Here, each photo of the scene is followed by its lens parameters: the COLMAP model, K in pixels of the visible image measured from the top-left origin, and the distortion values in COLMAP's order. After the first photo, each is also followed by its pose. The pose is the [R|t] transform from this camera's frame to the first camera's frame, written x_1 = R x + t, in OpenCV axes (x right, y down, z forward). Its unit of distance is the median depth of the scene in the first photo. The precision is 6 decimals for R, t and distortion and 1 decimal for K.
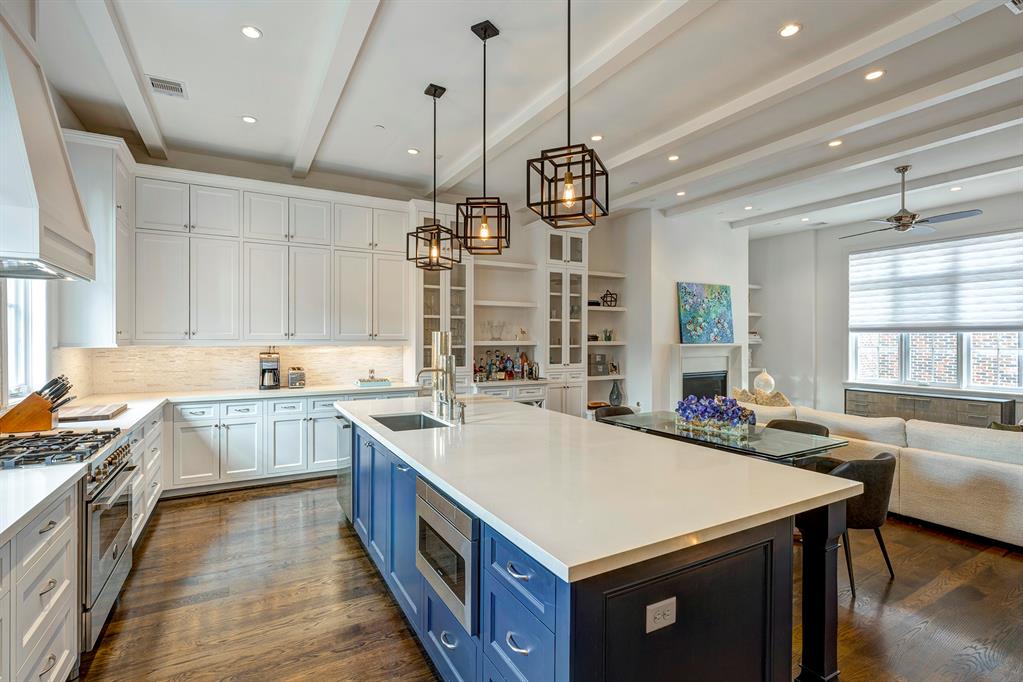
lens RADIAL K [[474.9, 0, 482.9], [0, 474.9, 339.5], [0, 0, 1]] dist [-0.005066, 0.001964]
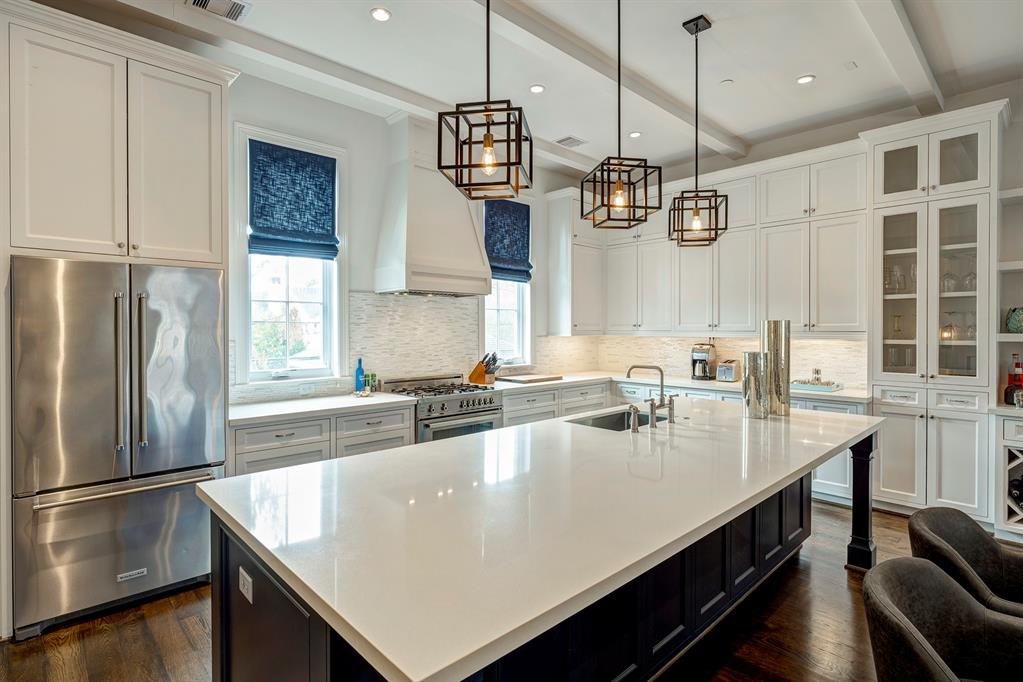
lens RADIAL K [[509.7, 0, 502.8], [0, 509.7, 335.5], [0, 0, 1]] dist [-0.011469, -0.000088]
pose [[0.242306, 0.010069, -0.970148, 0.377783], [0.000359, 0.999945, 0.010468, -0.001220], [0.970200, -0.002885, 0.242289, 0.247085]]
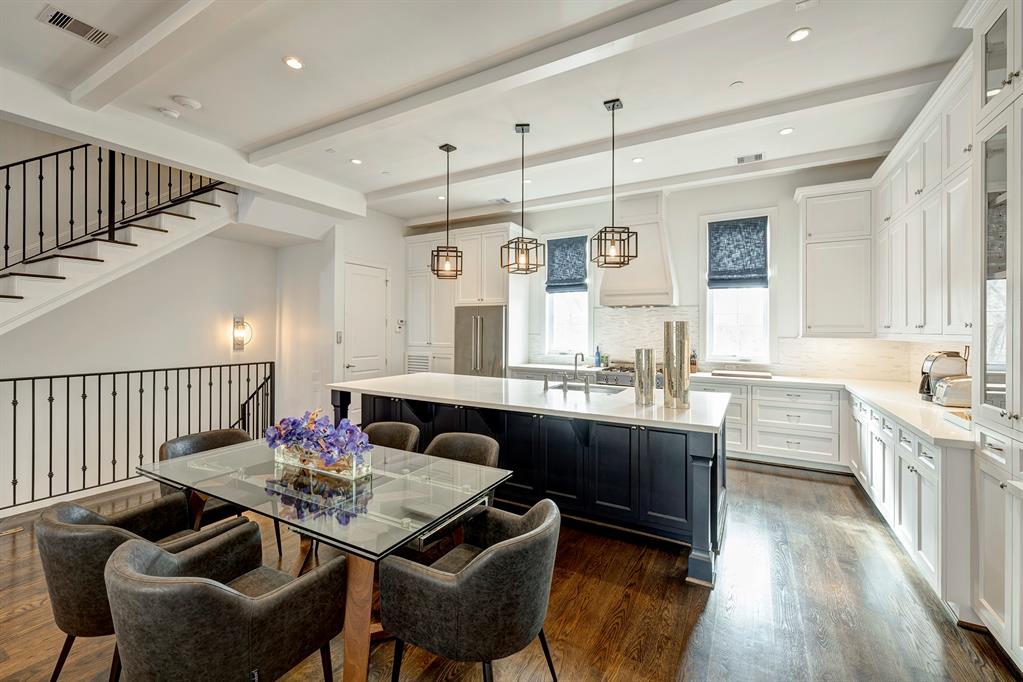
lens RADIAL K [[436.7, 0, 526.9], [0, 436.7, 325.5], [0, 0, 1]] dist [0.005082, 0.000024]
pose [[-0.849474, -0.012925, -0.527473, 0.344340], [-0.007965, 0.999900, -0.011675, 0.000856], [0.527571, -0.005716, -0.849492, 0.958382]]
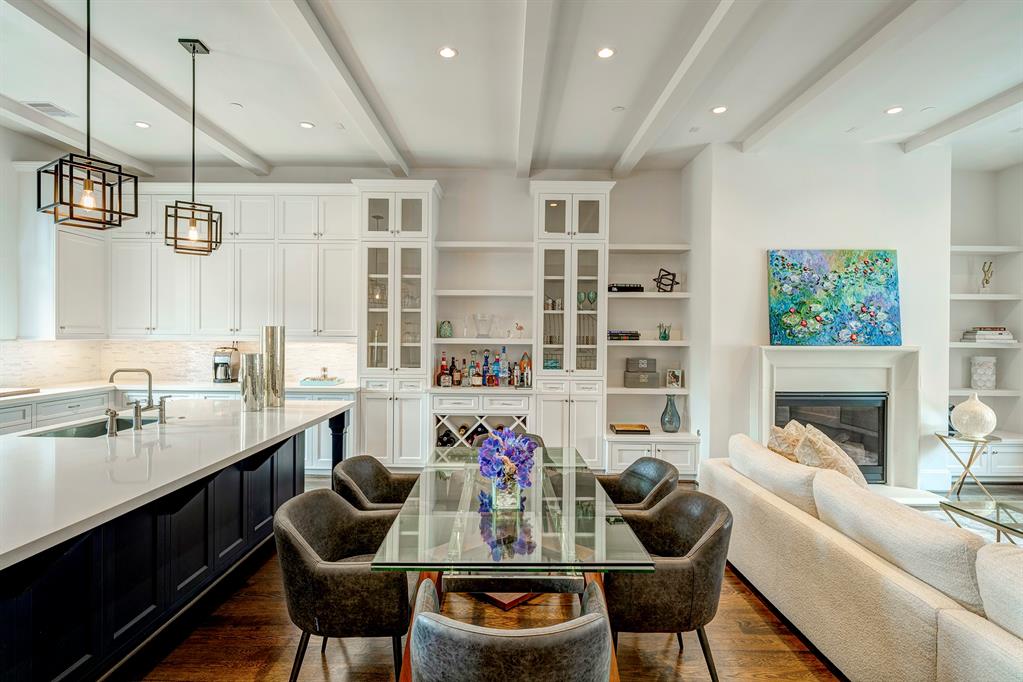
lens RADIAL K [[498.4, 0, 490.8], [0, 498.4, 339.3], [0, 0, 1]] dist [-0.000117, -0.000517]
pose [[0.876846, 0.009575, -0.480675, 0.443365], [-0.007554, 0.999953, 0.006140, -0.001027], [0.480711, -0.001753, 0.876877, 0.246379]]
